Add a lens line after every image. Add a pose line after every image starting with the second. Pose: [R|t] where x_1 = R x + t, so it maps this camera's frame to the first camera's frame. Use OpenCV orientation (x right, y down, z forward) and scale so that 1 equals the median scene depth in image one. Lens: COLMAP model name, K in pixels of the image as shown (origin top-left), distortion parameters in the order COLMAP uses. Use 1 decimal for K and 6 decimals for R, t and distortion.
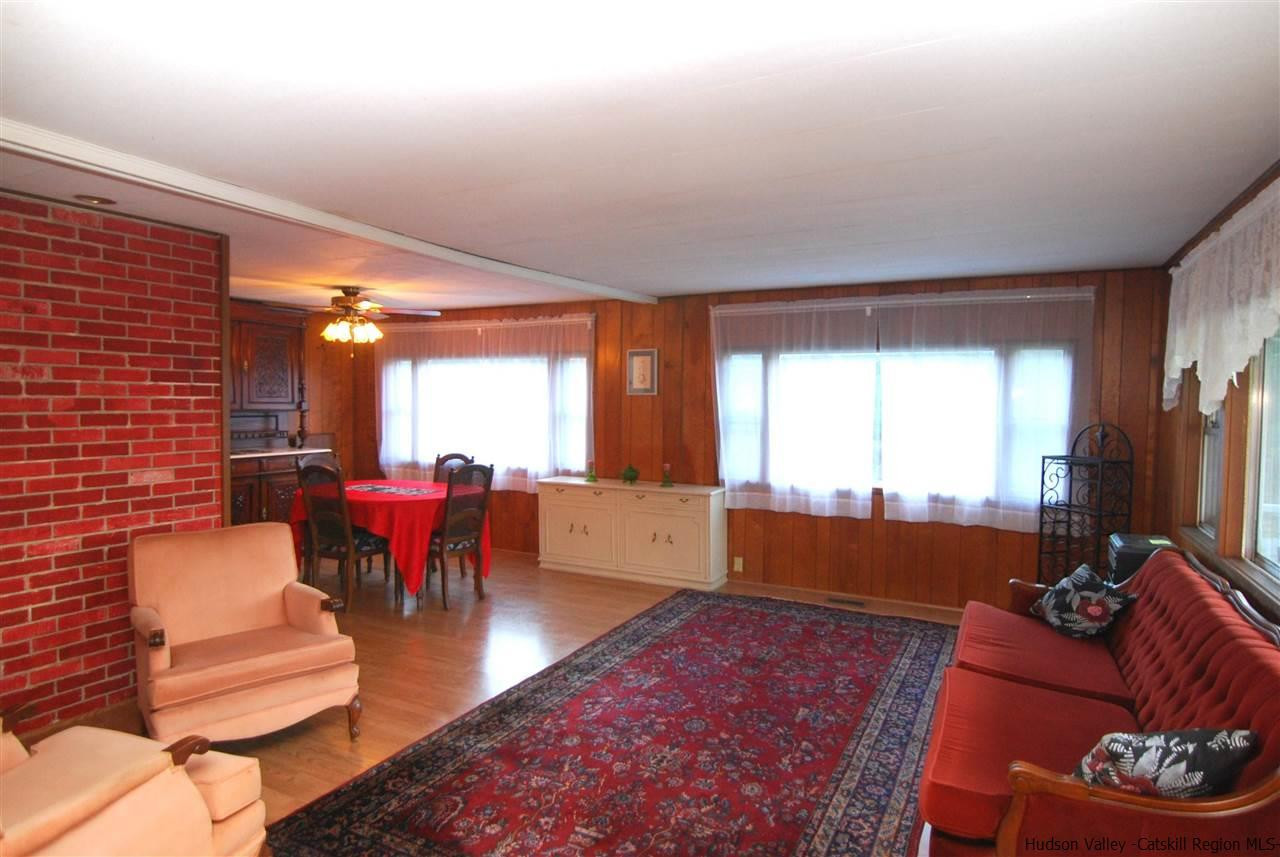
lens RADIAL K [[741.7, 0, 631.5], [0, 741.7, 420.8], [0, 0, 1]] dist [-0.031001, -0.000643]
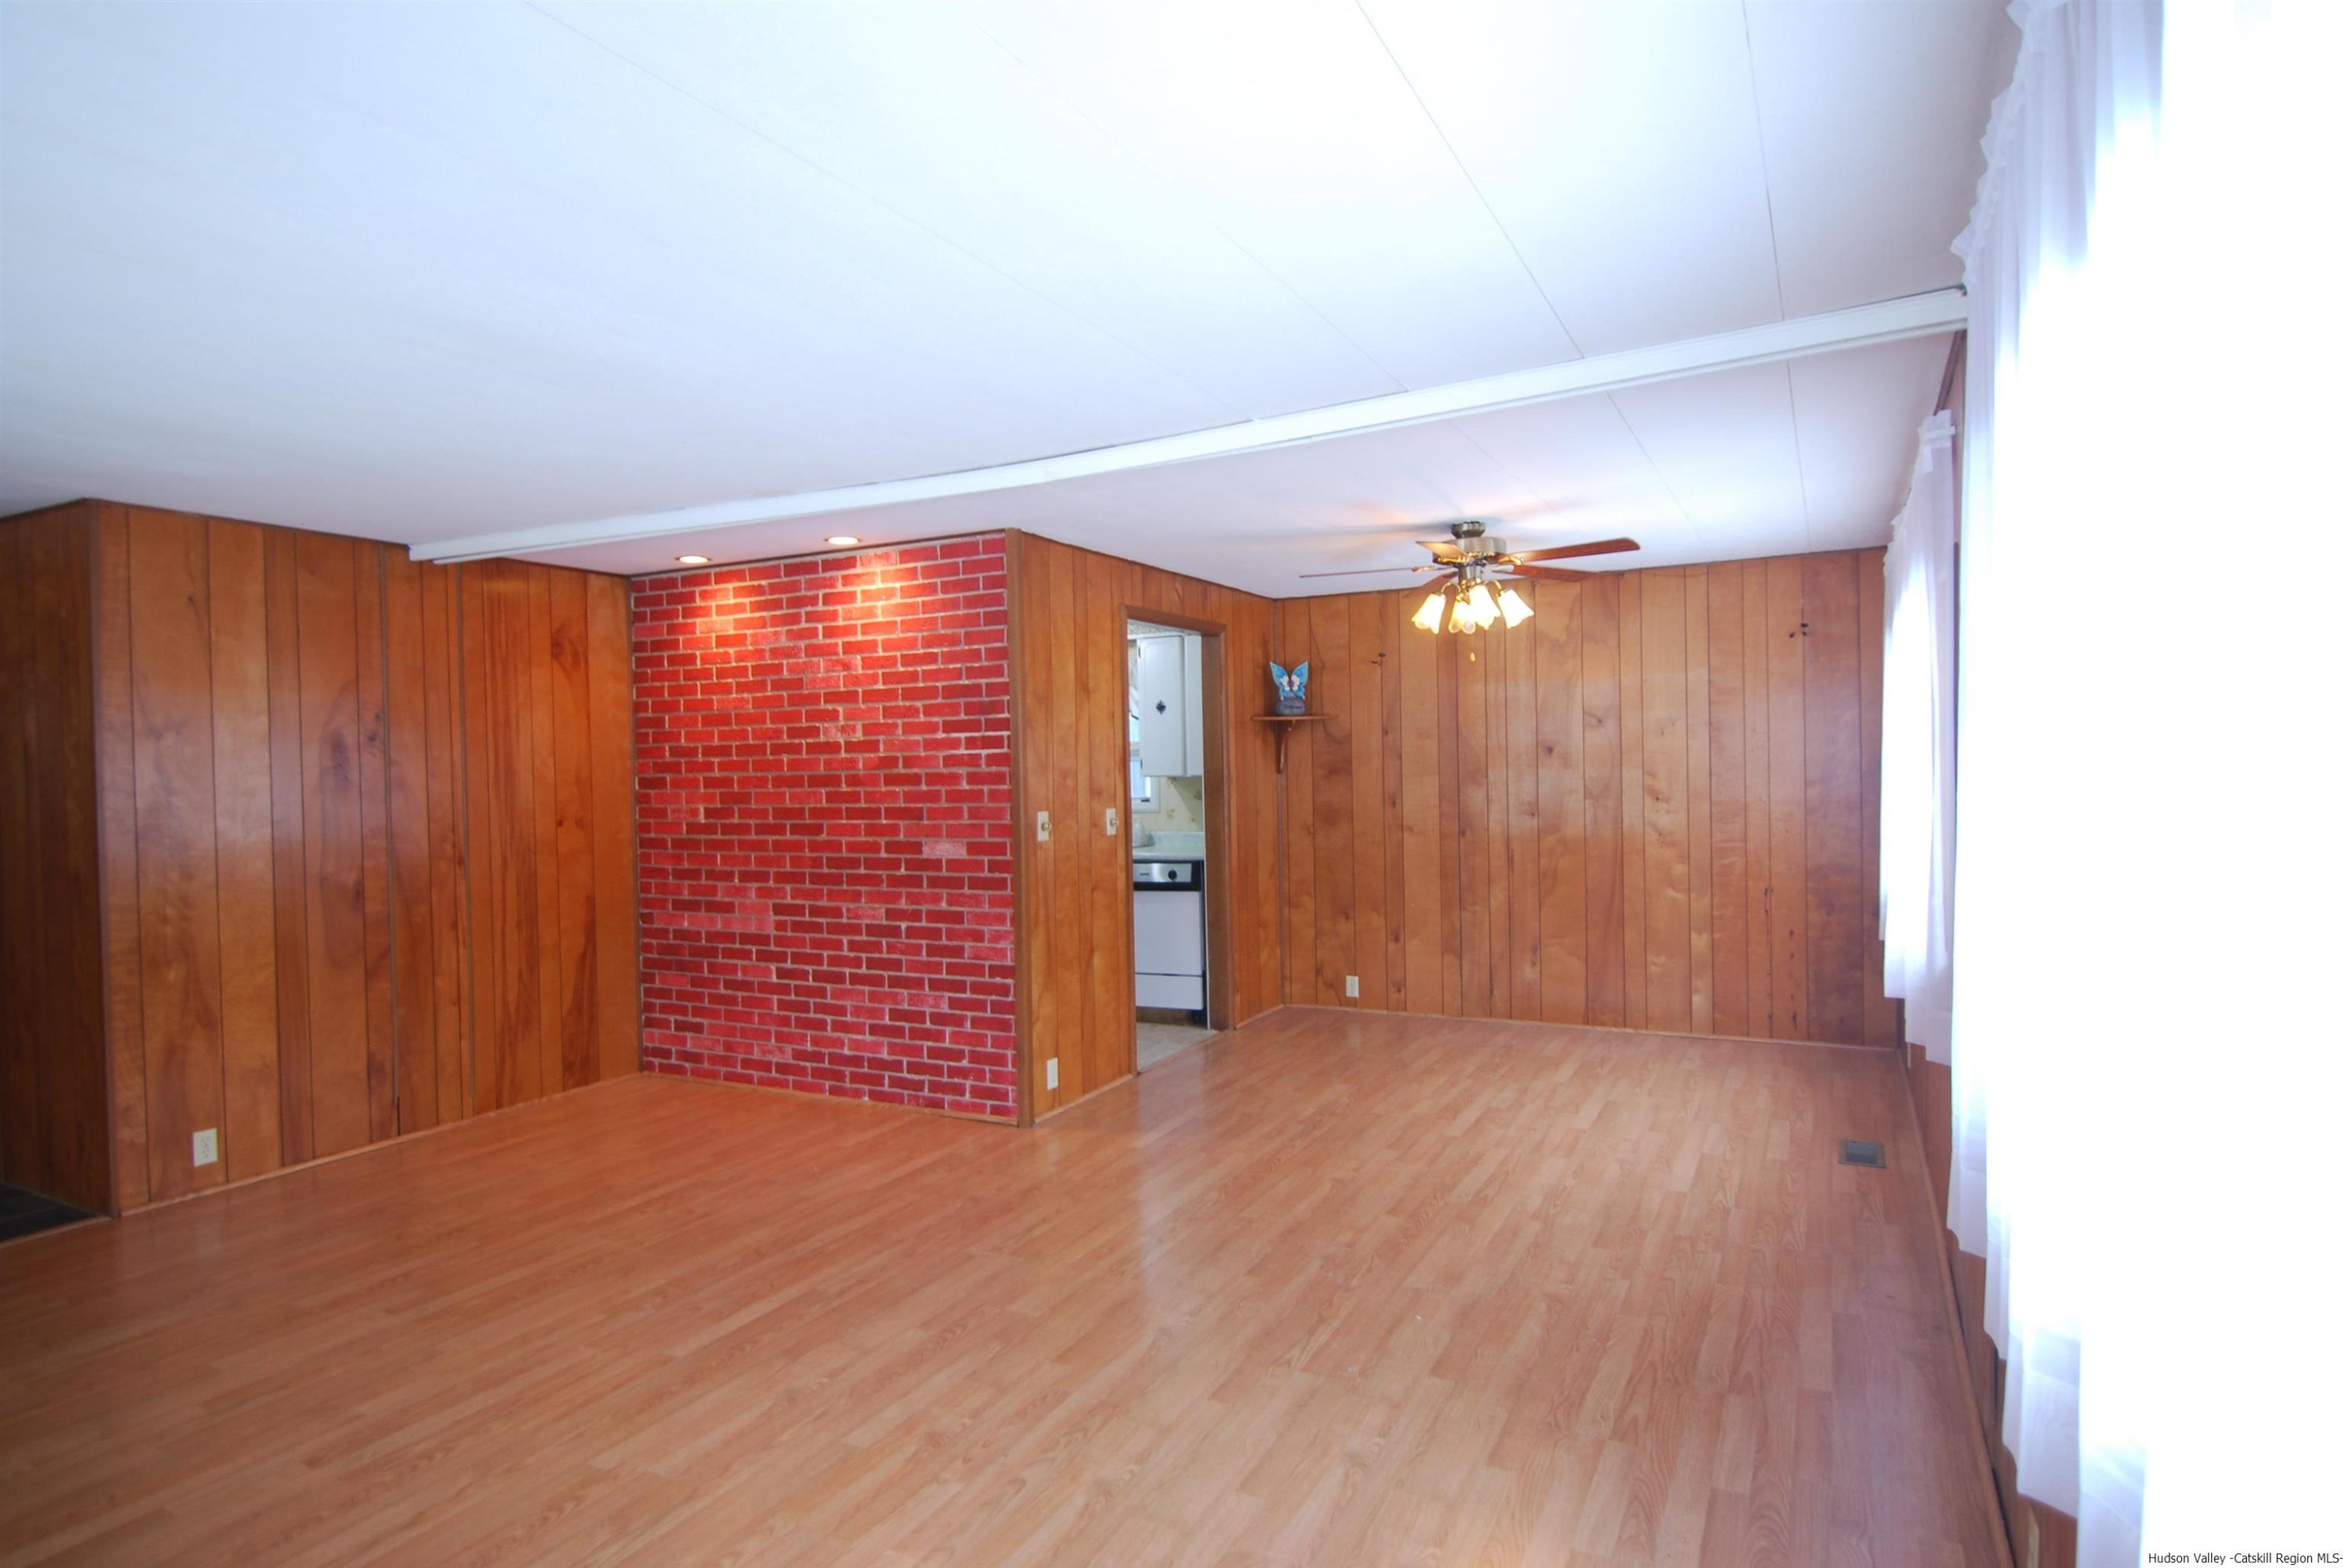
lens RADIAL K [[1245.9, 0, 1195.9], [0, 1245.9, 774.5], [0, 0, 1]] dist [-0.001153, -0.006104]
pose [[0.004544, -0.003386, -0.999984, 0.744139], [-0.009679, 0.999947, -0.003430, -0.005333], [0.999943, 0.009694, 0.004511, 1.268788]]
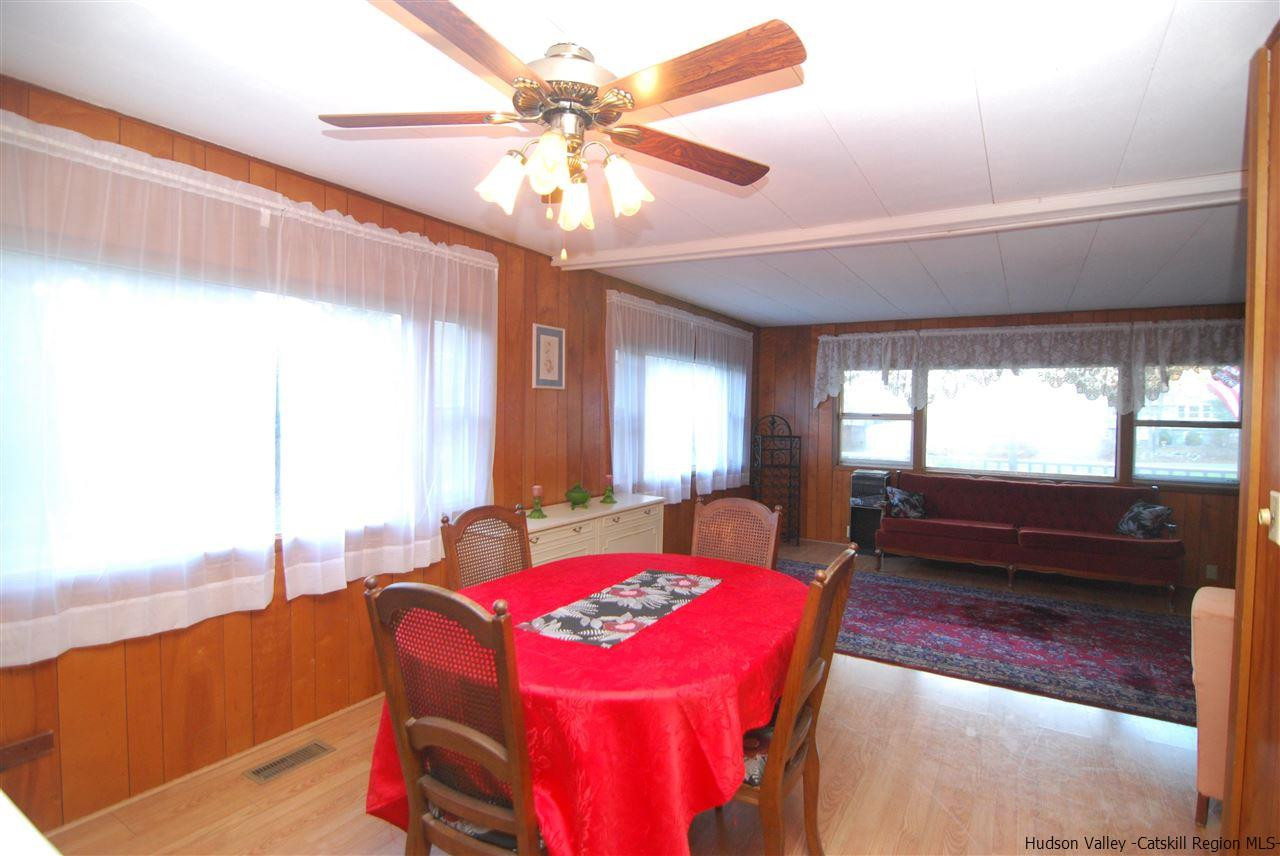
lens RADIAL K [[639.9, 0, 641.4], [0, 639.9, 428.2], [0, 0, 1]] dist [-0.018575, -0.000076]
pose [[0.046418, -0.033128, 0.998373, -1.073611], [0.019519, 0.999289, 0.032250, -0.024704], [-0.998731, 0.017990, 0.047031, 1.531075]]
